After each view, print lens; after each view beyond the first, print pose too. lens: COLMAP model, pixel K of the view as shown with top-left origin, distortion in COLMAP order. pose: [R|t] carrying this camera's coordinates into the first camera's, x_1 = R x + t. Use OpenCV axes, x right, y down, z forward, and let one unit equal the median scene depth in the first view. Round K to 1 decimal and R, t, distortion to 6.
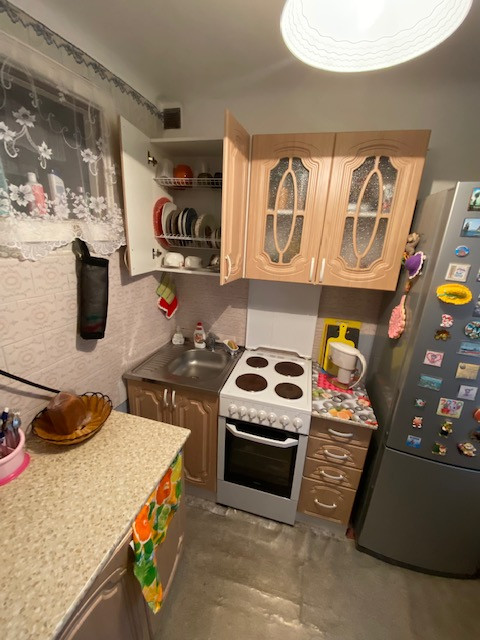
lens RADIAL K [[260.2, 0, 243.4], [0, 260.2, 319.9], [0, 0, 1]] dist [0.019084, -0.019838]
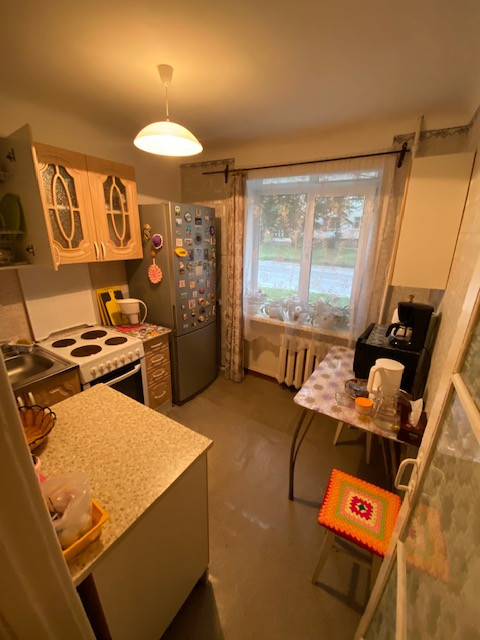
lens RADIAL K [[260.2, 0, 243.4], [0, 260.2, 319.9], [0, 0, 1]] dist [0.019084, -0.019838]
pose [[0.265805, -0.343557, 0.900731, -0.926817], [0.286833, 0.920211, 0.266343, -0.004743], [-0.920366, 0.187564, 0.343141, -0.120999]]
